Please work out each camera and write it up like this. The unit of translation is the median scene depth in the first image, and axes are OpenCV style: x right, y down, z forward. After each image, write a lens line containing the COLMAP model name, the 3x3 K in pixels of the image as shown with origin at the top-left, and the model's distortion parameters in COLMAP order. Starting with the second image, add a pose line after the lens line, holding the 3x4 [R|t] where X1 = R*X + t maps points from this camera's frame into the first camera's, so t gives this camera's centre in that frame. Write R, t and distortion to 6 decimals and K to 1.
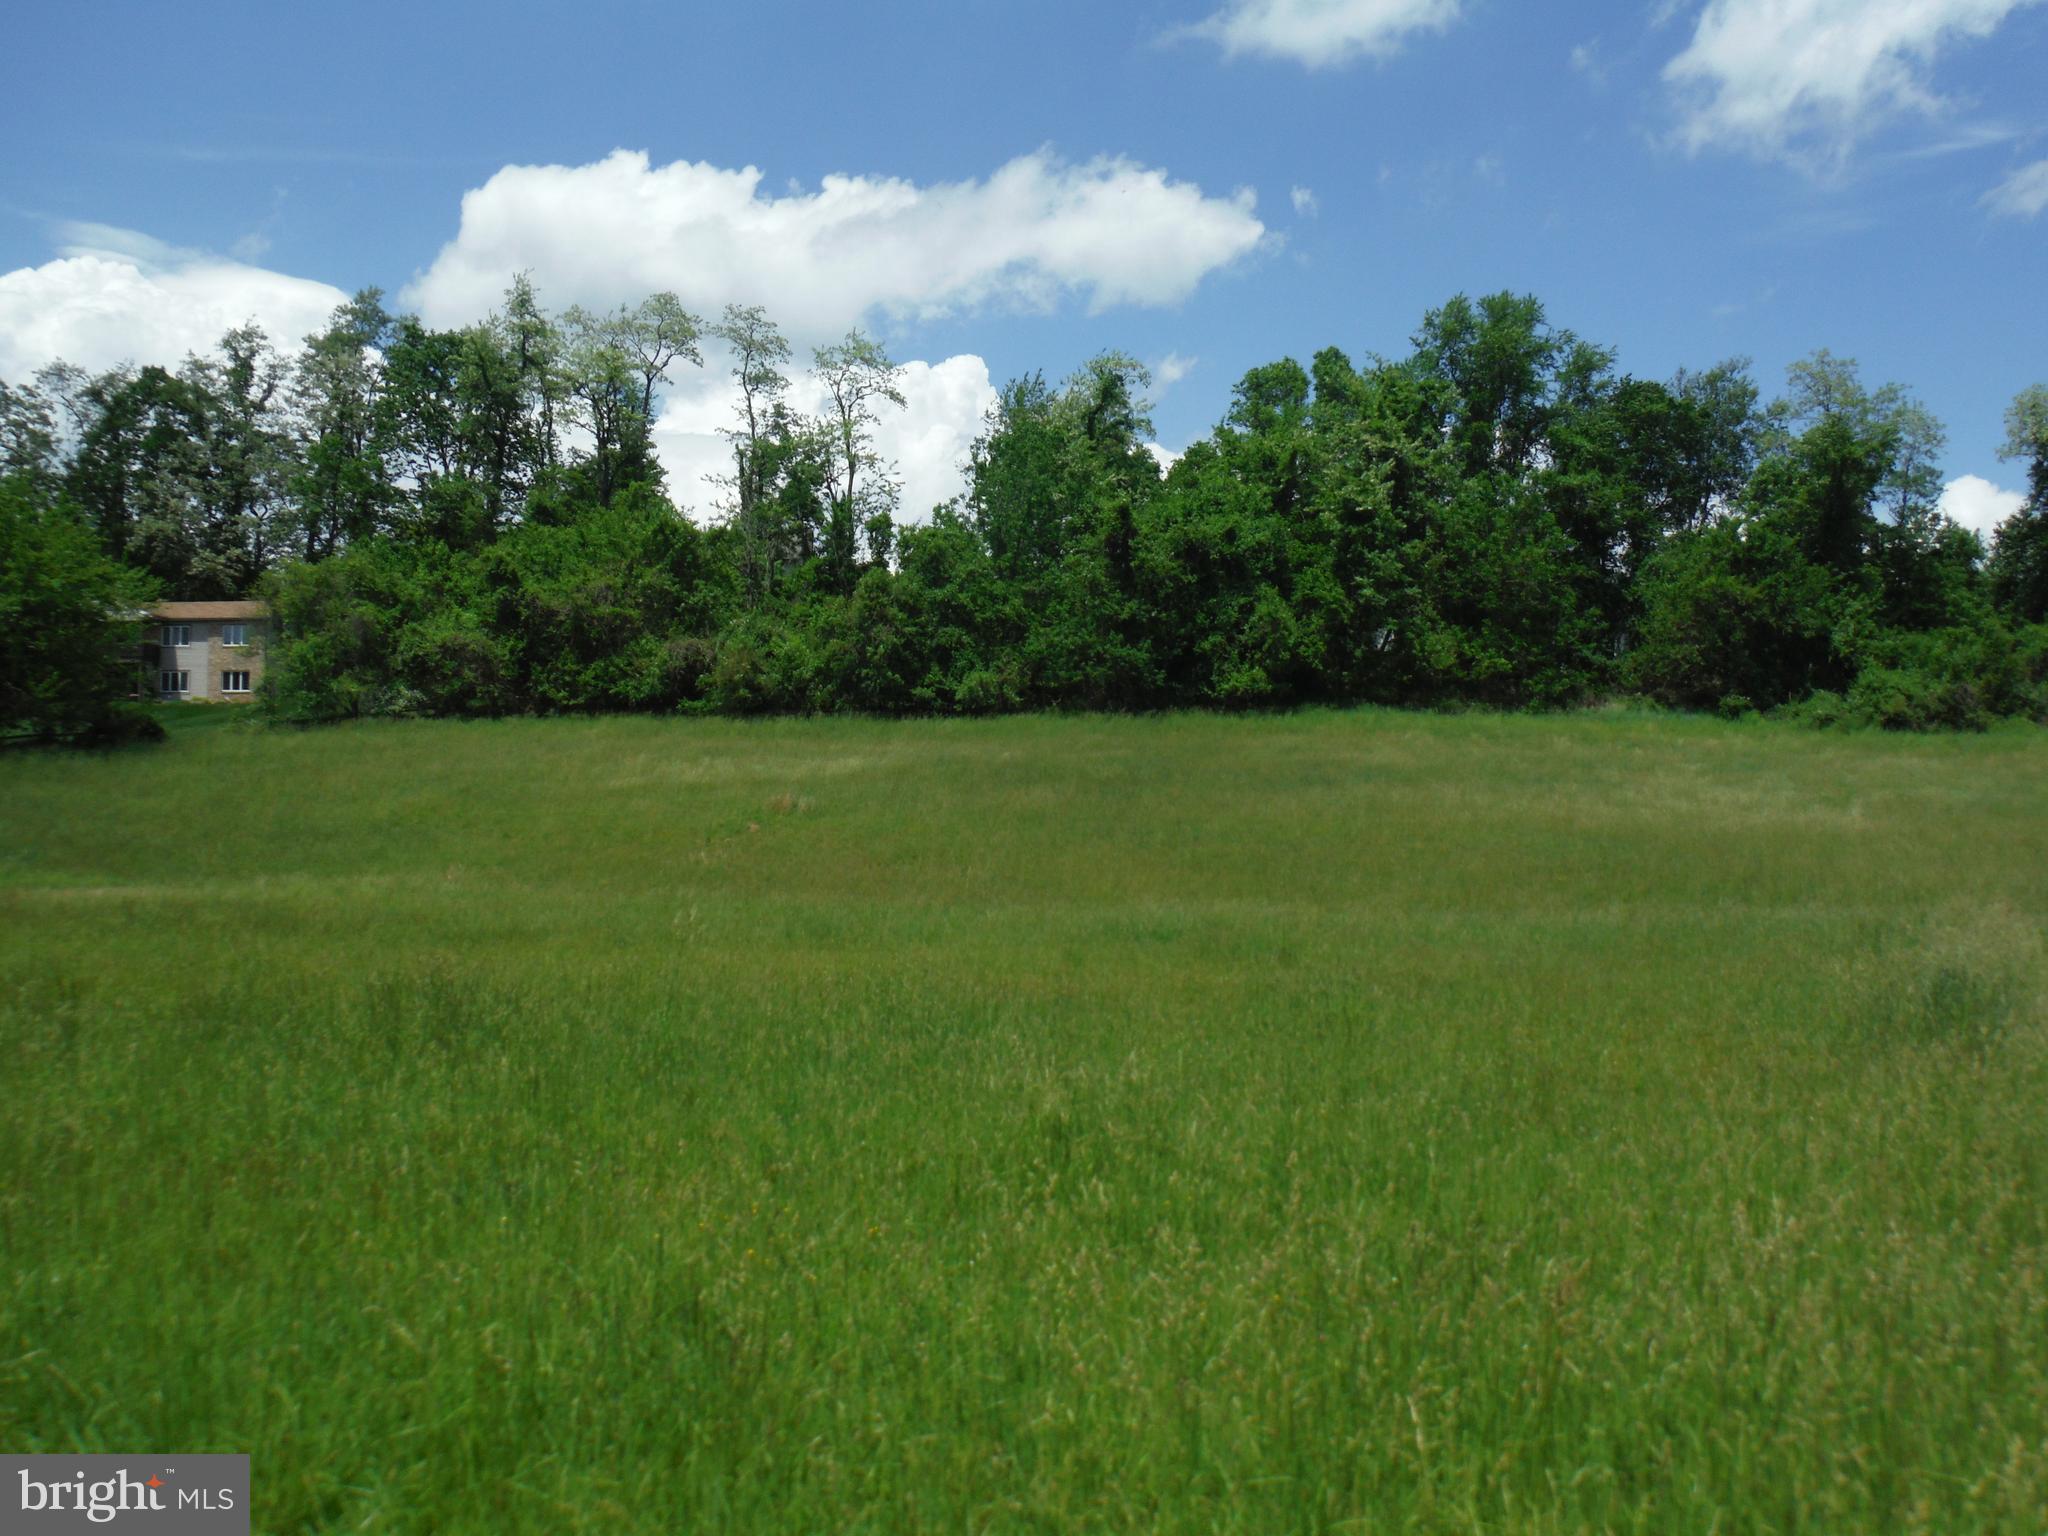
lens RADIAL K [[1982.2, 0, 1022.5], [0, 1982.2, 770.4], [0, 0, 1]] dist [0.029476, 0.000000]
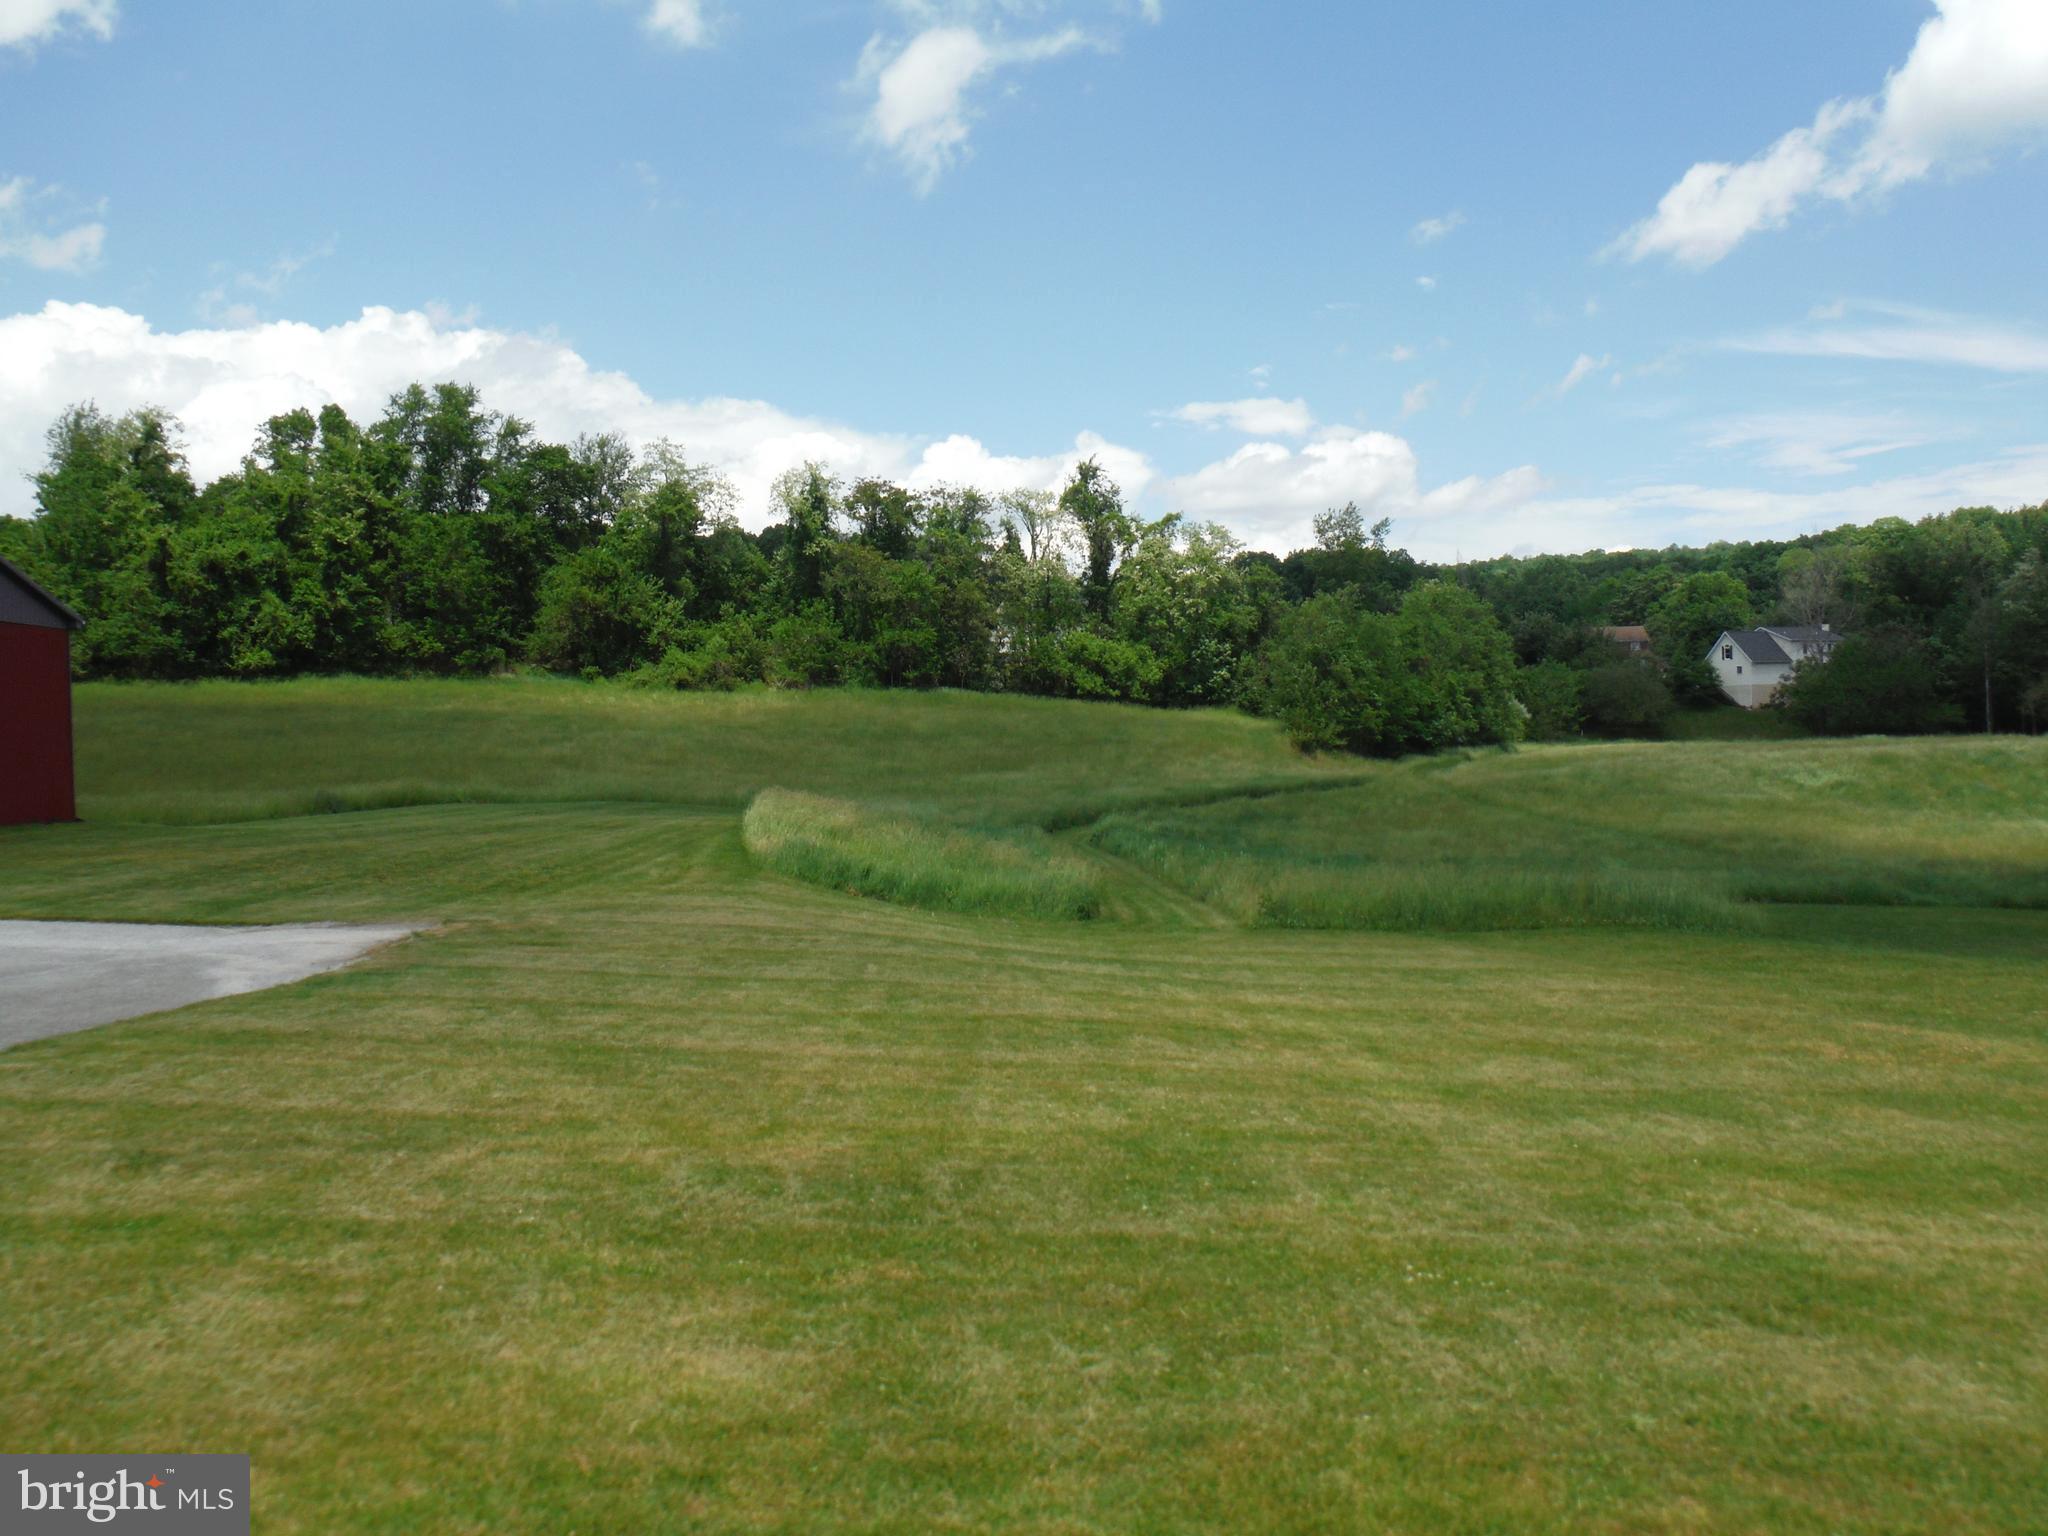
lens RADIAL K [[1982.2, 0, 1022.9], [0, 1982.2, 757.2], [0, 0, 1]] dist [0.029476, 0.000000]
pose [[0.908141, -0.025654, 0.417879, 0.011184], [0.008438, 0.999040, 0.042993, -0.030163], [-0.418580, -0.035518, 0.907485, -0.549711]]
